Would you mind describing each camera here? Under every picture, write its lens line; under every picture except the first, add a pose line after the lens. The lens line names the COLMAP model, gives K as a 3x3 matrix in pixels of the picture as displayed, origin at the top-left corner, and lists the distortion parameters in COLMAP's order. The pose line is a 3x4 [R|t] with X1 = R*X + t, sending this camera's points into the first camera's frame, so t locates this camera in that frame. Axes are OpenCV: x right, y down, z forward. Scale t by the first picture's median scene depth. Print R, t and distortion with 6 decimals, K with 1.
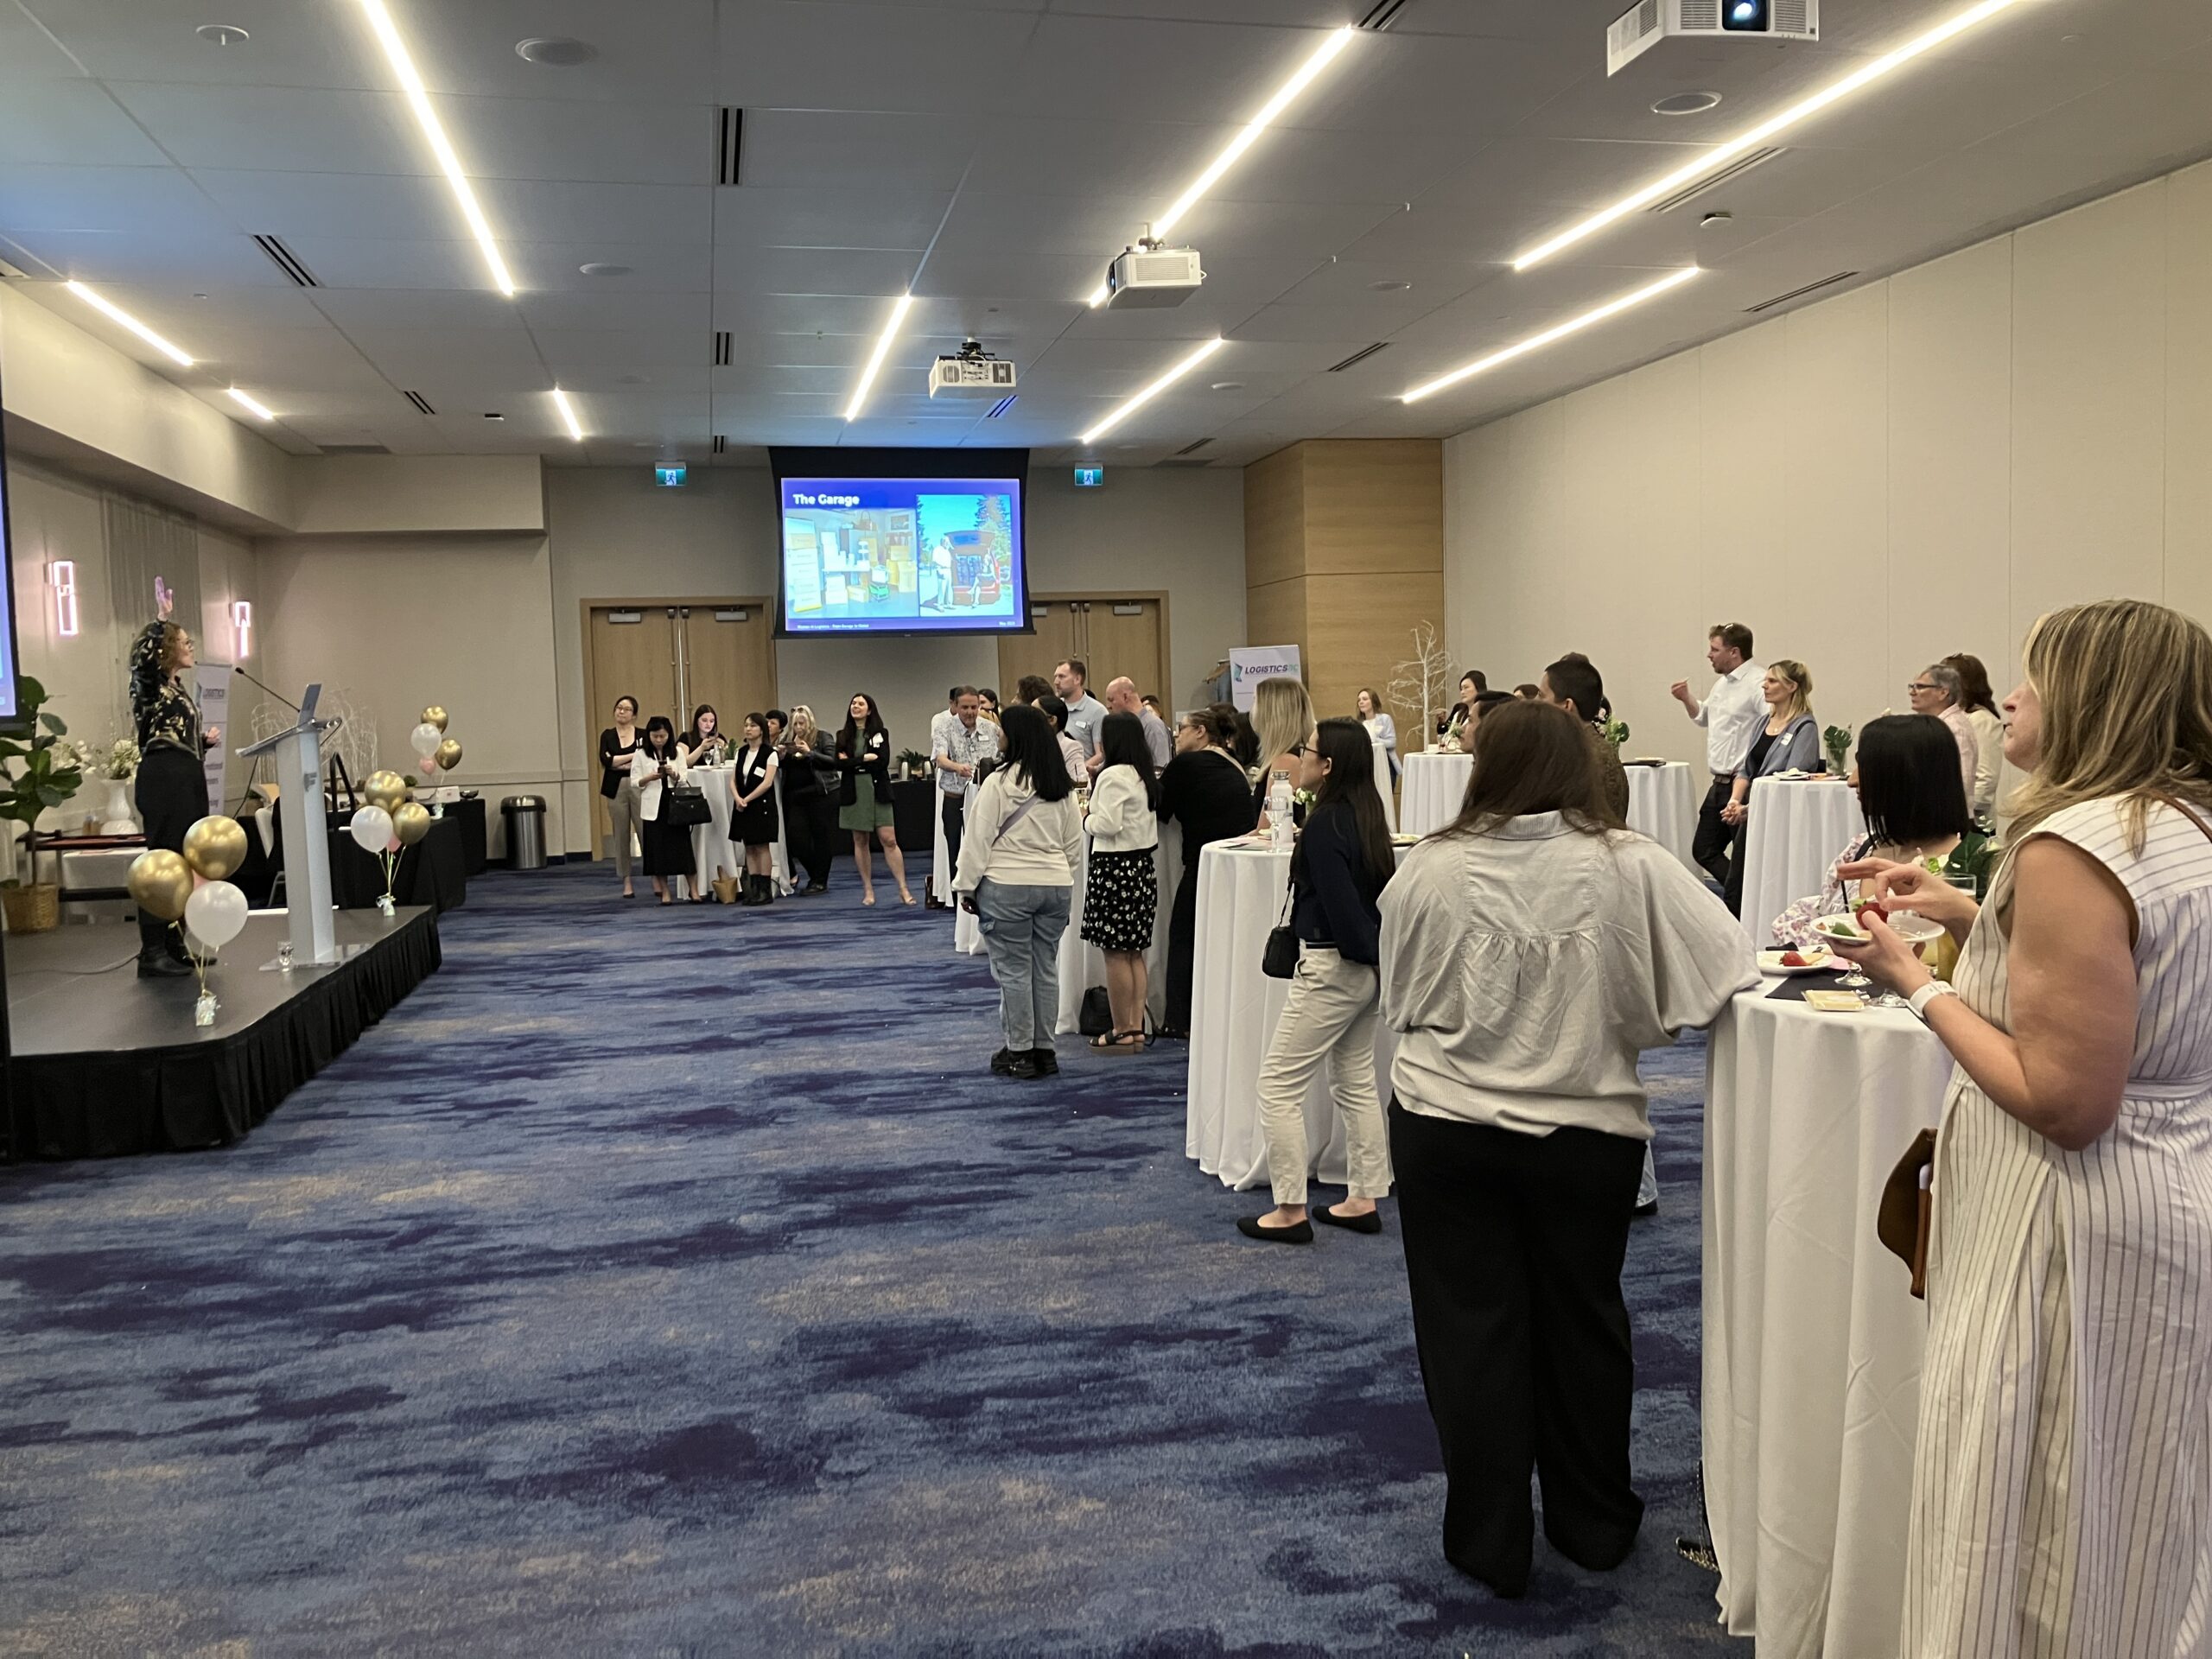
lens RADIAL K [[1811.7, 0, 1106.0], [0, 1811.7, 829.5], [0, 0, 1]] dist [-0.004931, -0.002438]
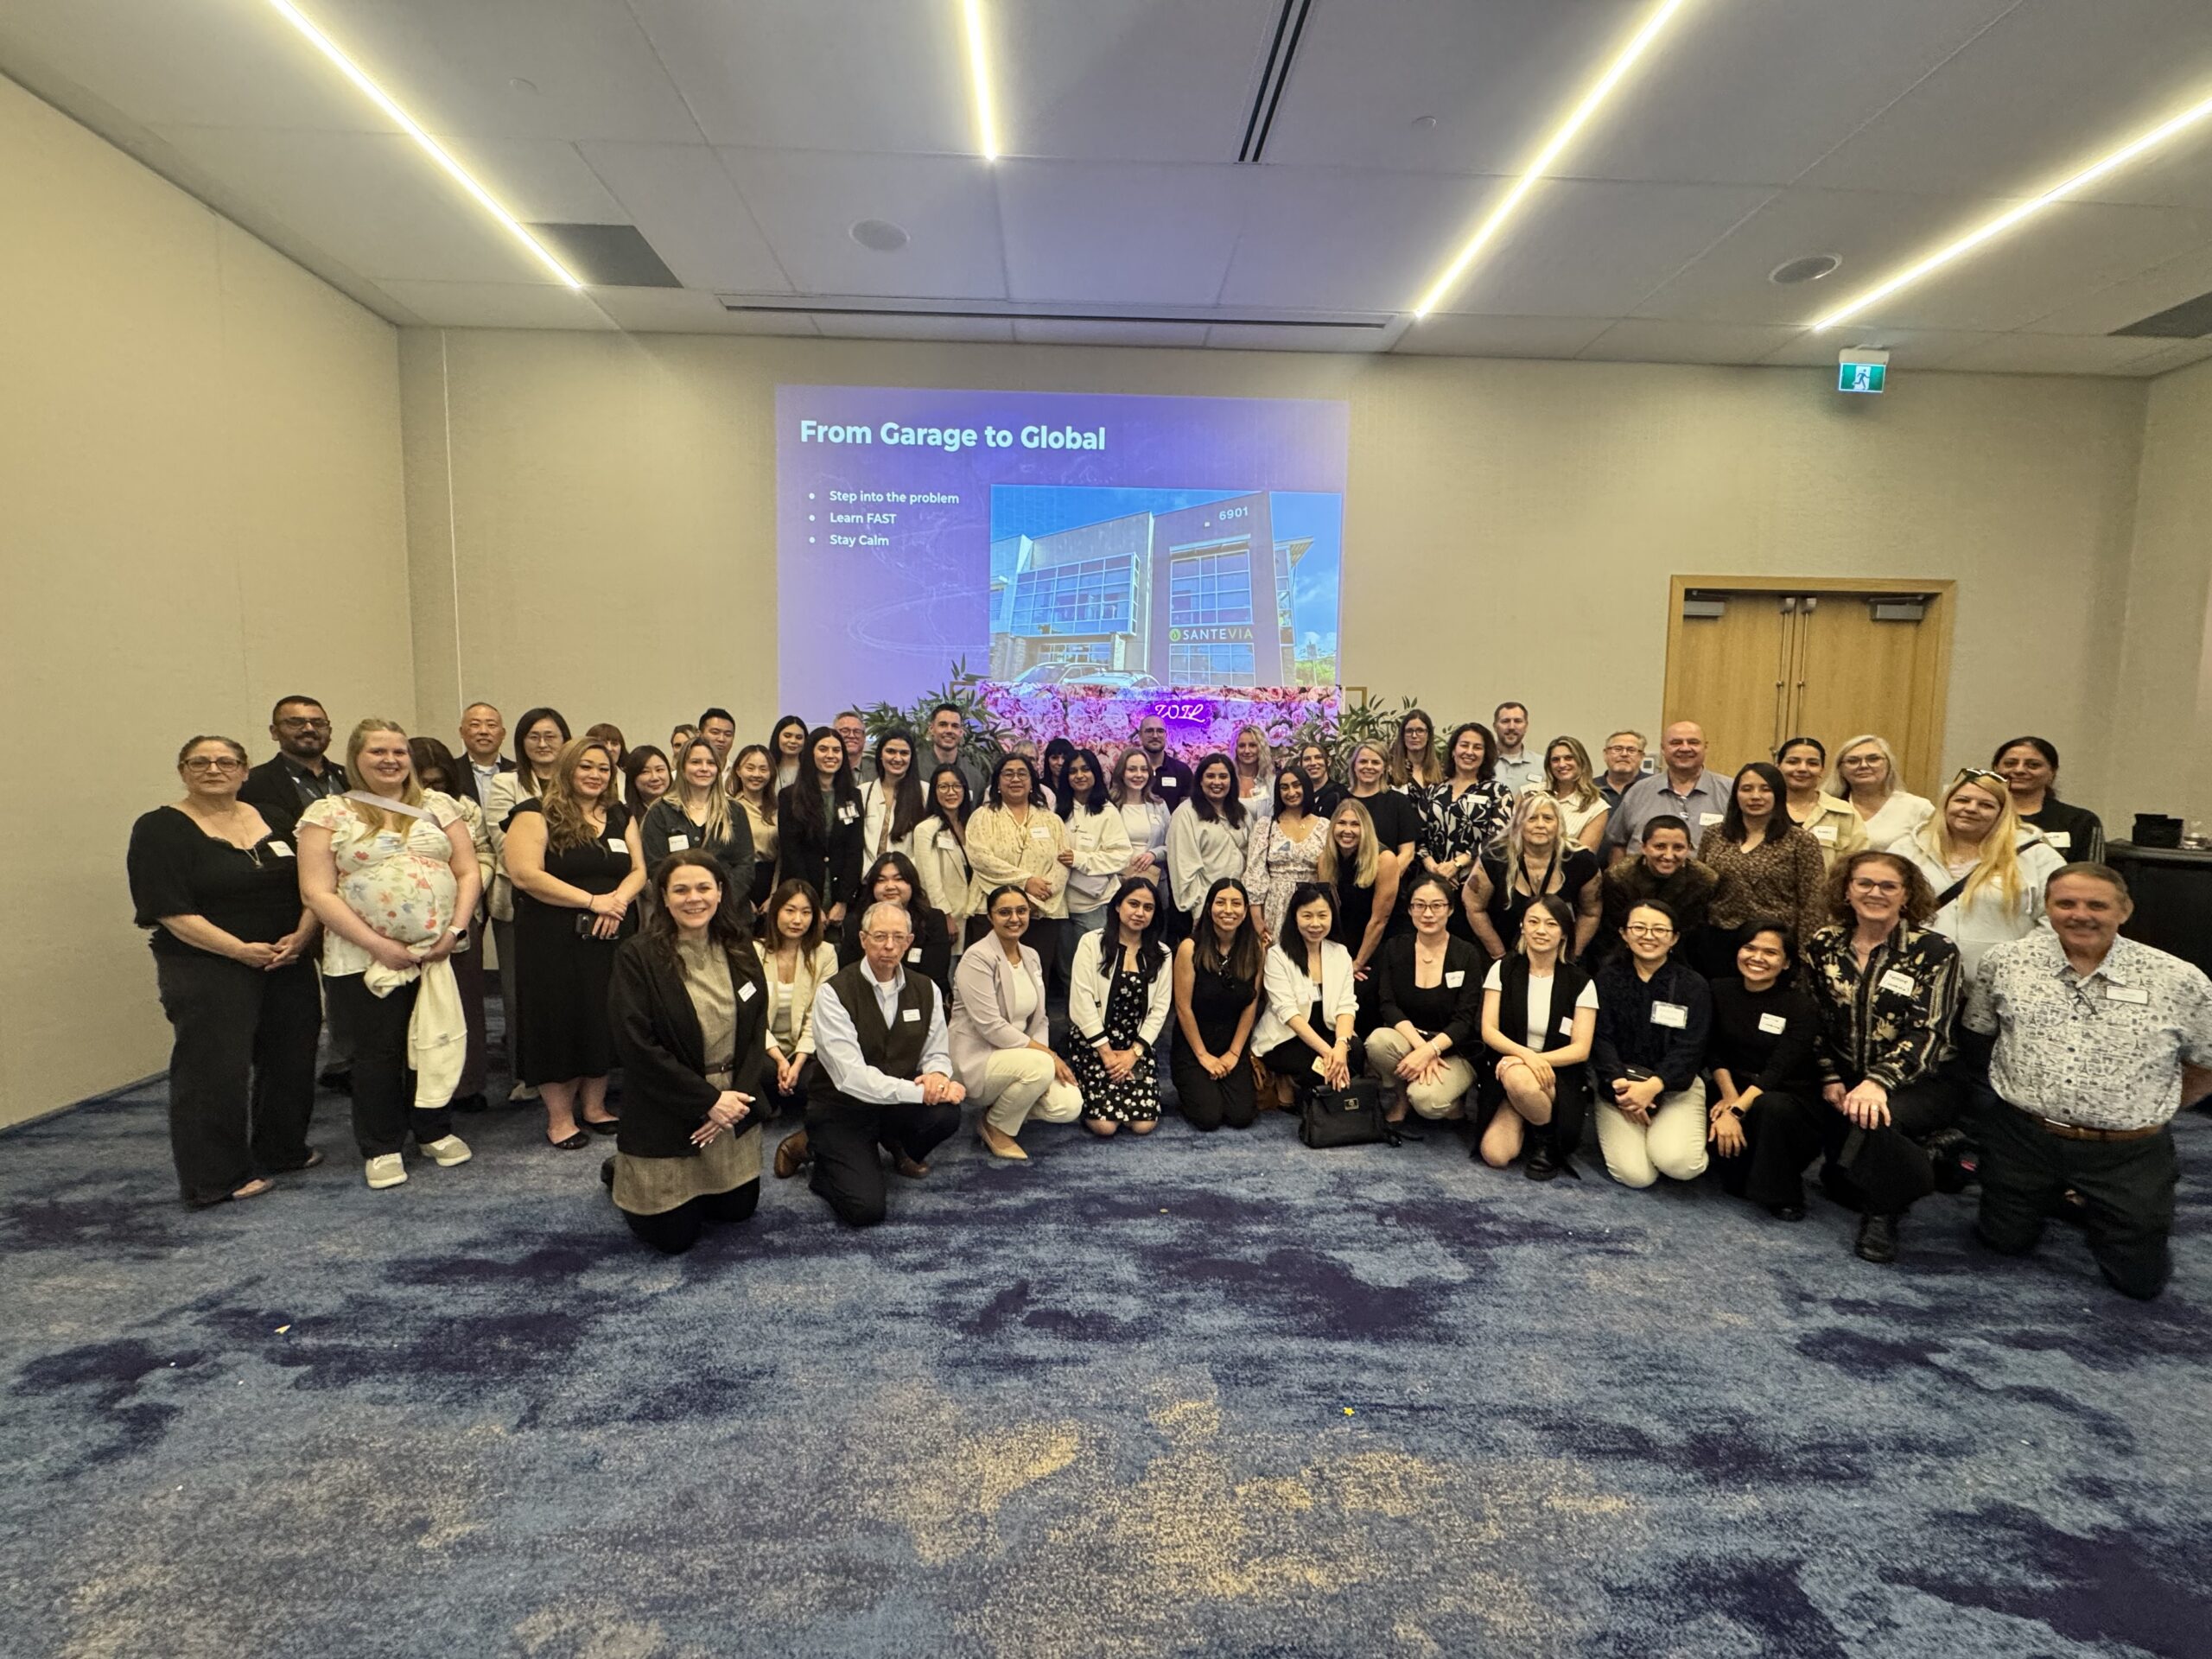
lens RADIAL K [[883.5, 0, 1106.0], [0, 883.5, 829.5], [0, 0, 1]] dist [-0.000082, 0.000025]
pose [[-0.984962, 0.018714, 0.171754, -0.515015], [0.042334, 0.989953, 0.134909, -0.075148], [-0.167503, 0.140151, -0.975859, 1.395091]]
